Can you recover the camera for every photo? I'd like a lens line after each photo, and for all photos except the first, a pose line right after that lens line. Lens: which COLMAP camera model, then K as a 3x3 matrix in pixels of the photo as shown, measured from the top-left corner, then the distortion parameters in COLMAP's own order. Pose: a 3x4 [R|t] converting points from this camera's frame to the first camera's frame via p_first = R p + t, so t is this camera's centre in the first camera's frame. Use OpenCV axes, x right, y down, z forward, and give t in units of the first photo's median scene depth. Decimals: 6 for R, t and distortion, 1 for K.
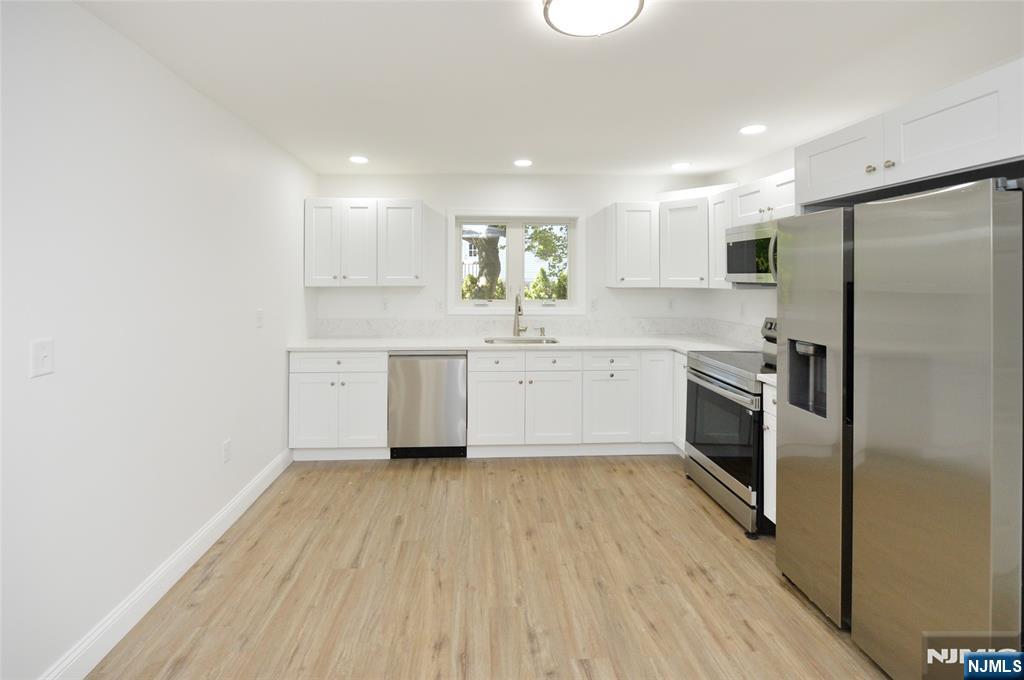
lens RADIAL K [[422.0, 0, 482.2], [0, 422.0, 274.5], [0, 0, 1]] dist [-0.005331, -0.001651]
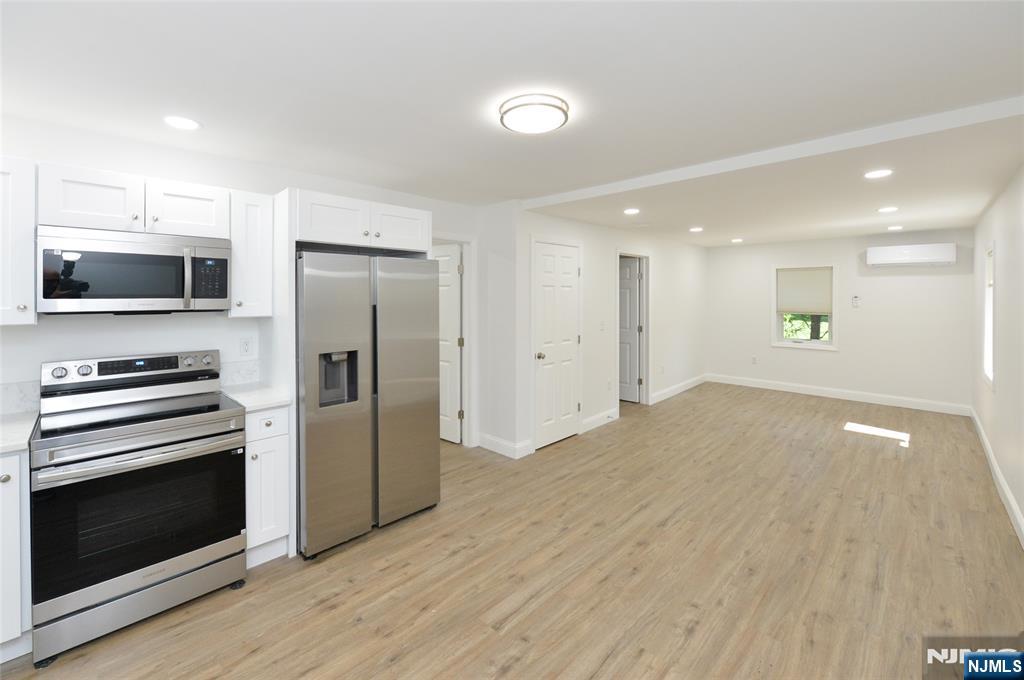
lens RADIAL K [[422.0, 0, 512.3], [0, 422.0, 299.9], [0, 0, 1]] dist [-0.005331, -0.001651]
pose [[-0.695706, -0.010608, 0.718249, -0.550906], [-0.006161, 0.999942, 0.008802, -0.015647], [-0.718301, 0.001699, -0.695731, 1.550100]]
